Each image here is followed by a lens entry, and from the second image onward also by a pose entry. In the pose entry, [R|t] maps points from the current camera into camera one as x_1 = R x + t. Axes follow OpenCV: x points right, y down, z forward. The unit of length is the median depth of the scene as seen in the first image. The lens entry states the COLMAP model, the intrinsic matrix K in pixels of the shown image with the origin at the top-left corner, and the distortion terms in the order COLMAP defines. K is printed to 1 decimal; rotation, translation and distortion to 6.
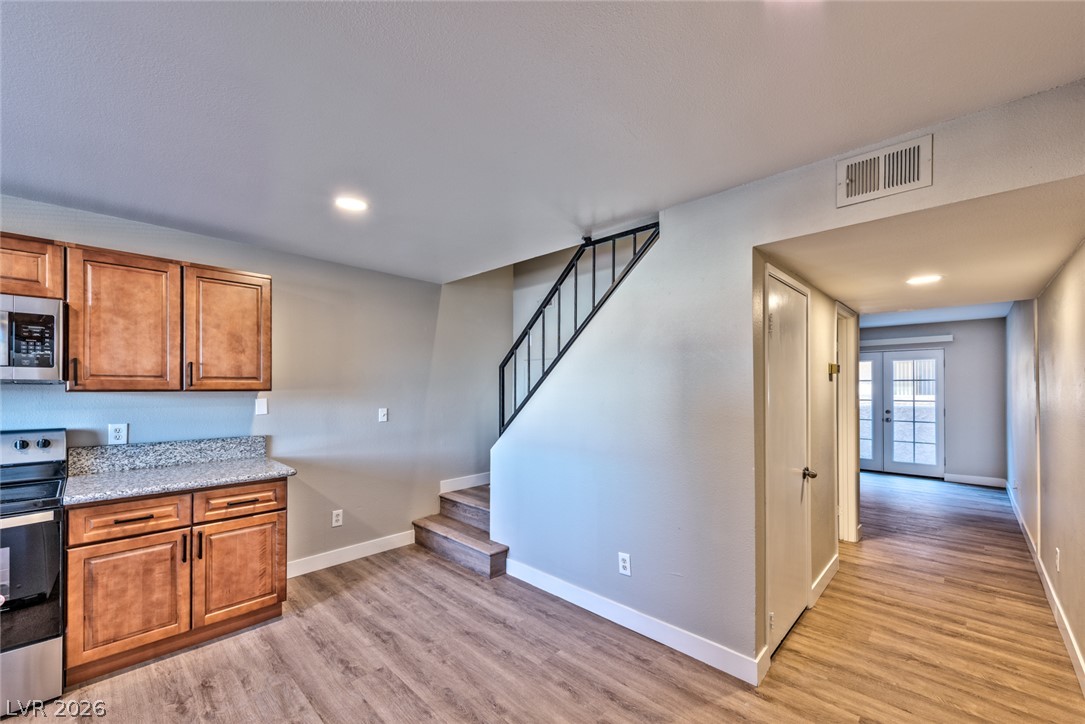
lens RADIAL K [[434.8, 0, 515.9], [0, 434.8, 388.0], [0, 0, 1]] dist [0.000521, -0.000103]
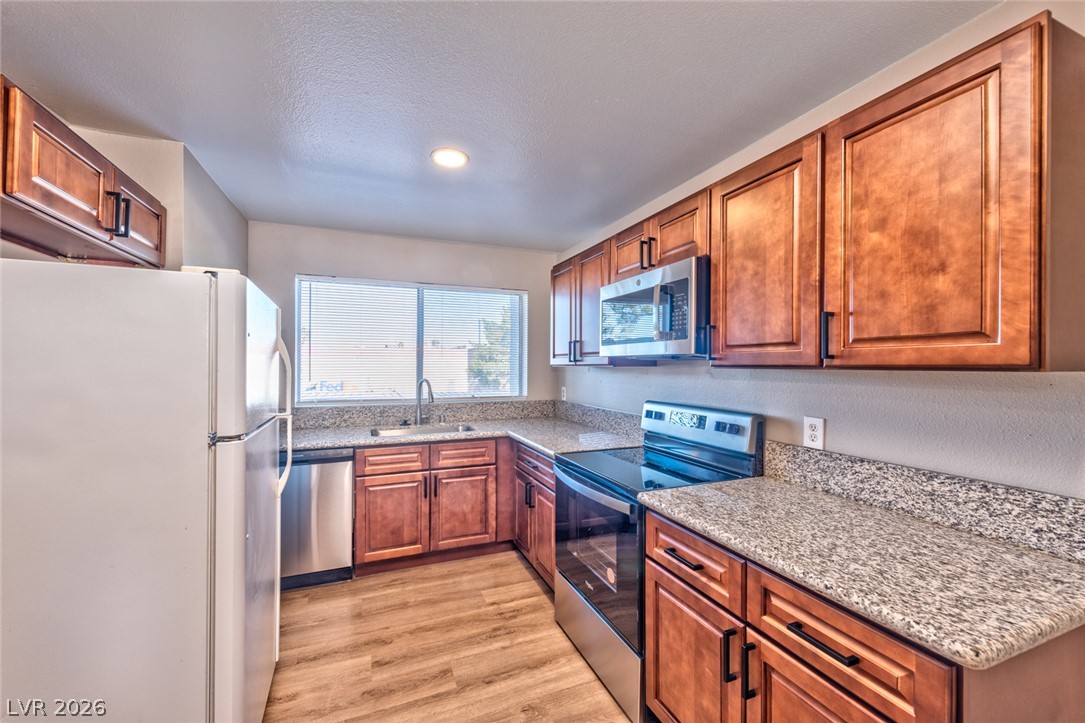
lens RADIAL K [[434.8, 0, 542.2], [0, 434.8, 364.9], [0, 0, 1]] dist [0.000521, -0.000103]
pose [[-0.376485, 0.000327, -0.926423, -0.144525], [0.002348, 0.999997, -0.000601, 0.002103], [0.926420, -0.002402, -0.376485, 0.871472]]
